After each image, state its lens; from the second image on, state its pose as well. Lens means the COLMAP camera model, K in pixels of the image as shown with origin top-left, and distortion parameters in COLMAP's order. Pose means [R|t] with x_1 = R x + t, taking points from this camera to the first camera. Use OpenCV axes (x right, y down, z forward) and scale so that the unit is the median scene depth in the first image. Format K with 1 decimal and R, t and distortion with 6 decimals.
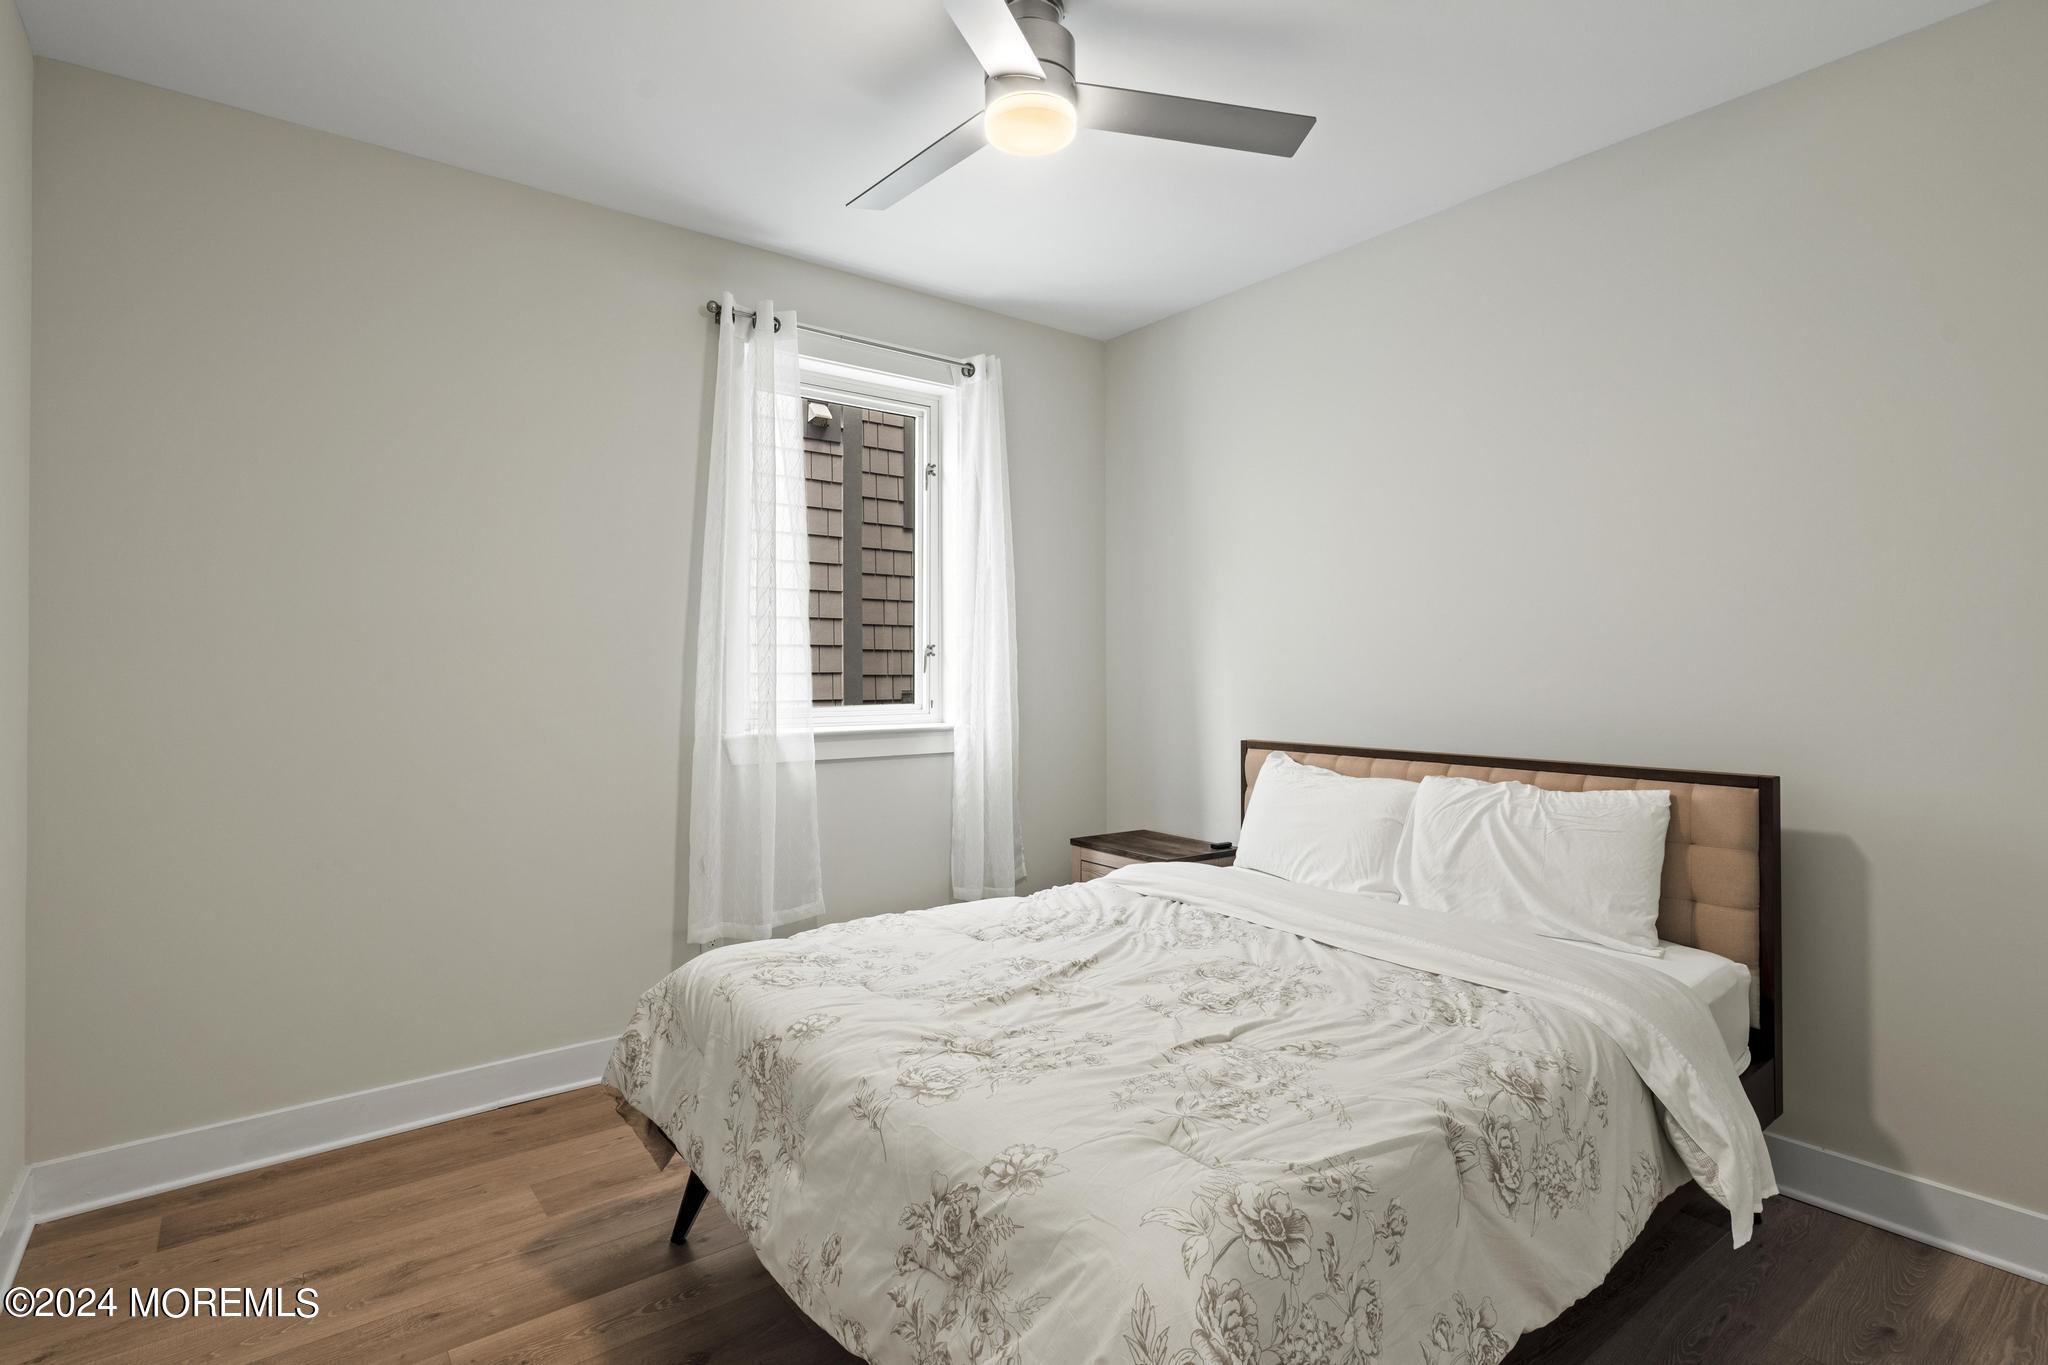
lens RADIAL K [[995.1, 0, 1019.0], [0, 995.1, 672.1], [0, 0, 1]] dist [0.003480, -0.000229]
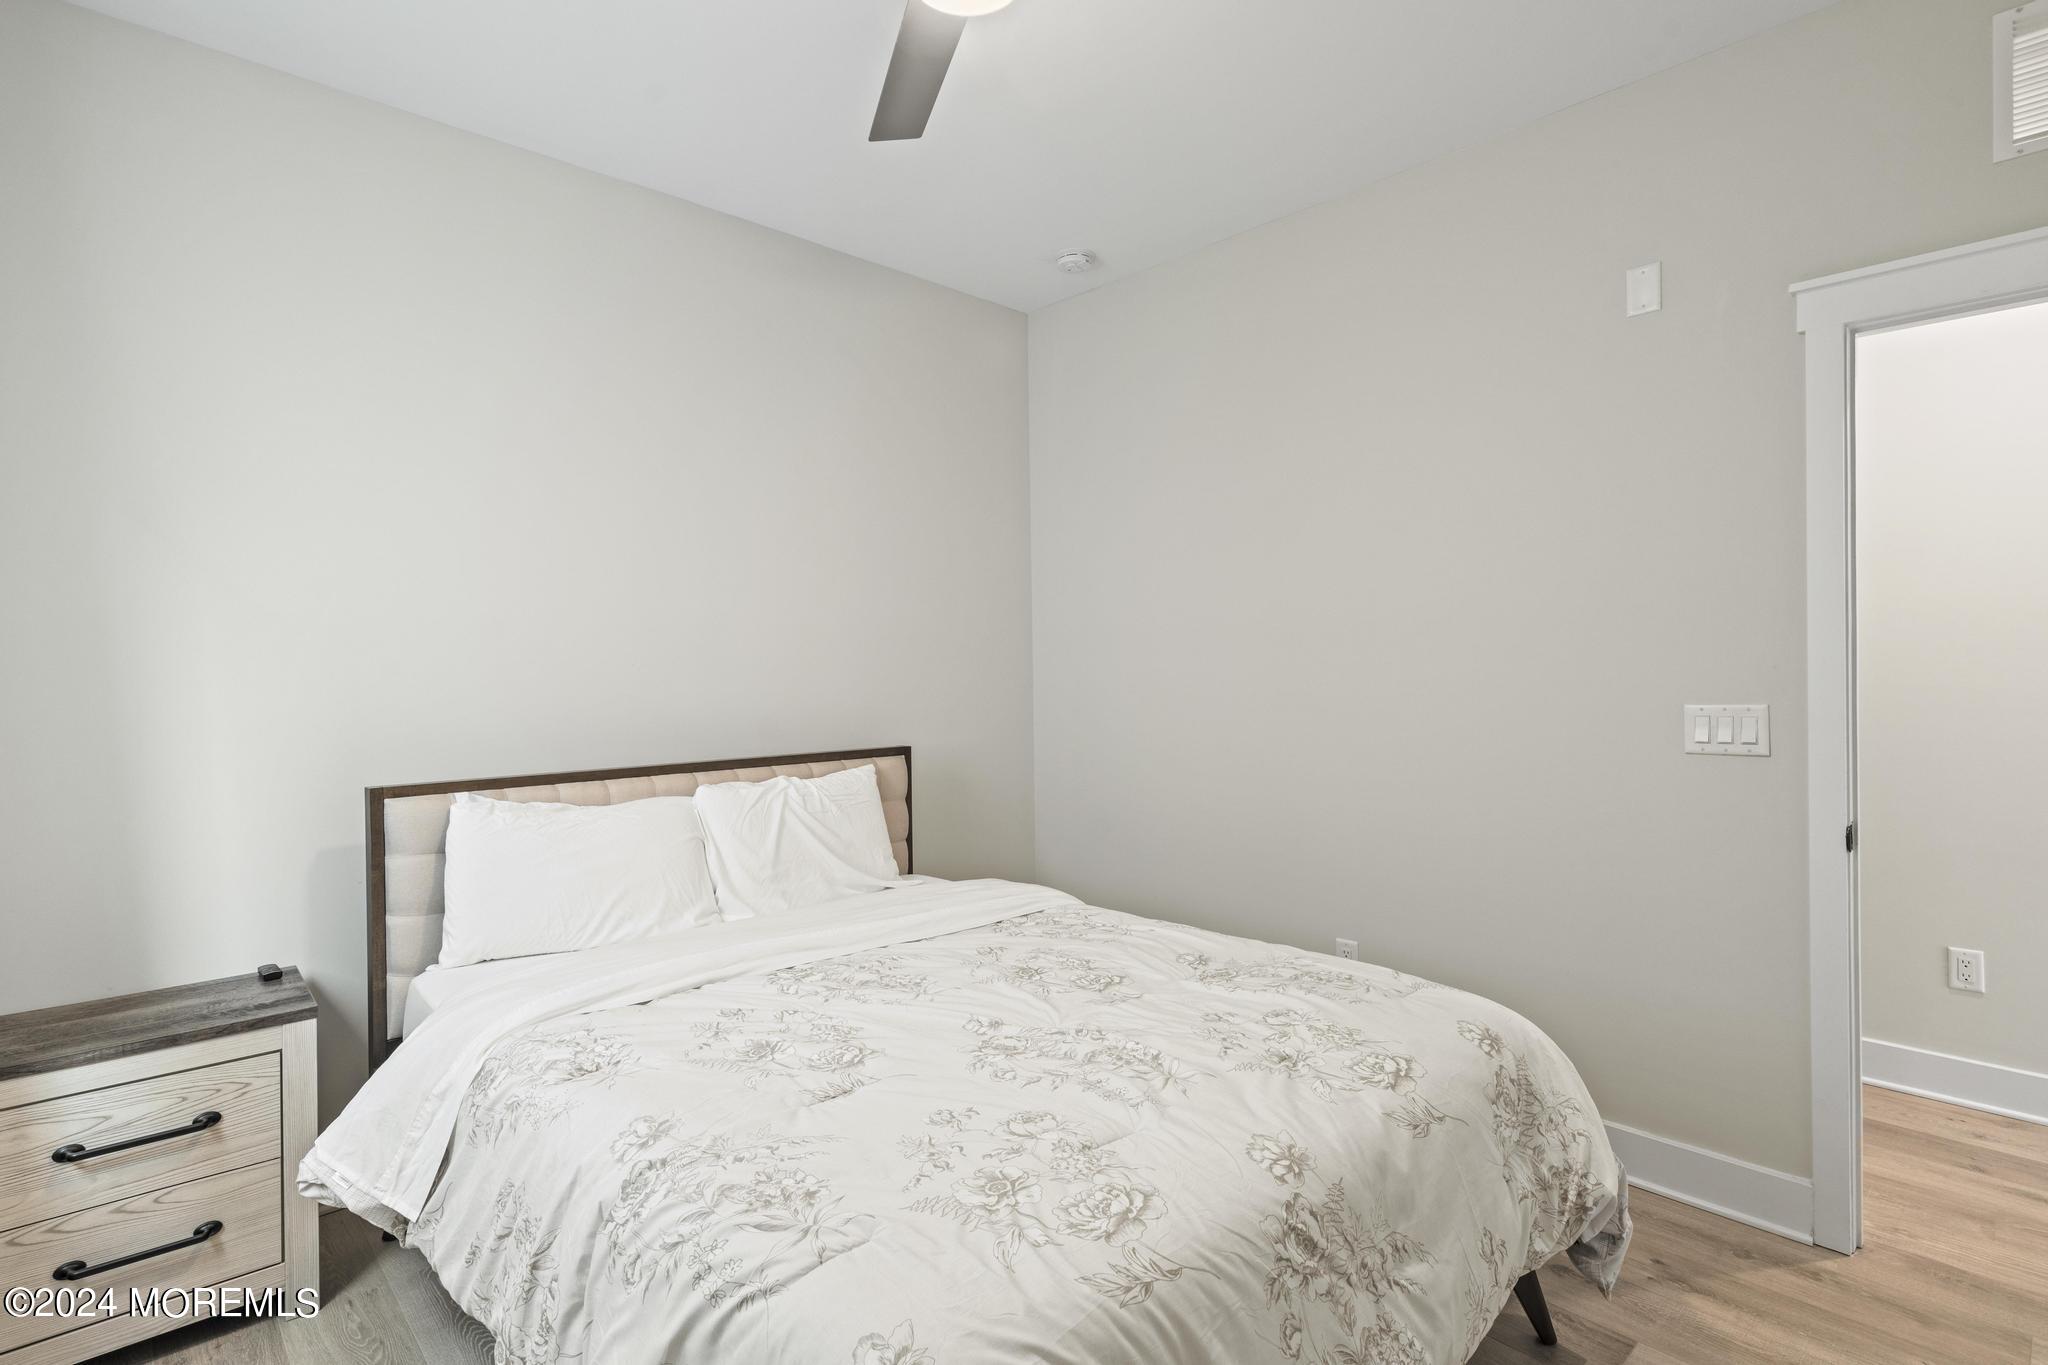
lens RADIAL K [[995.1, 0, 1014.1], [0, 995.1, 671.3], [0, 0, 1]] dist [0.003480, -0.000229]
pose [[-0.091145, -0.000666, 0.995837, -0.806513], [0.013585, 0.999906, 0.001912, -0.006677], [-0.995745, 0.013702, -0.091127, 1.096550]]
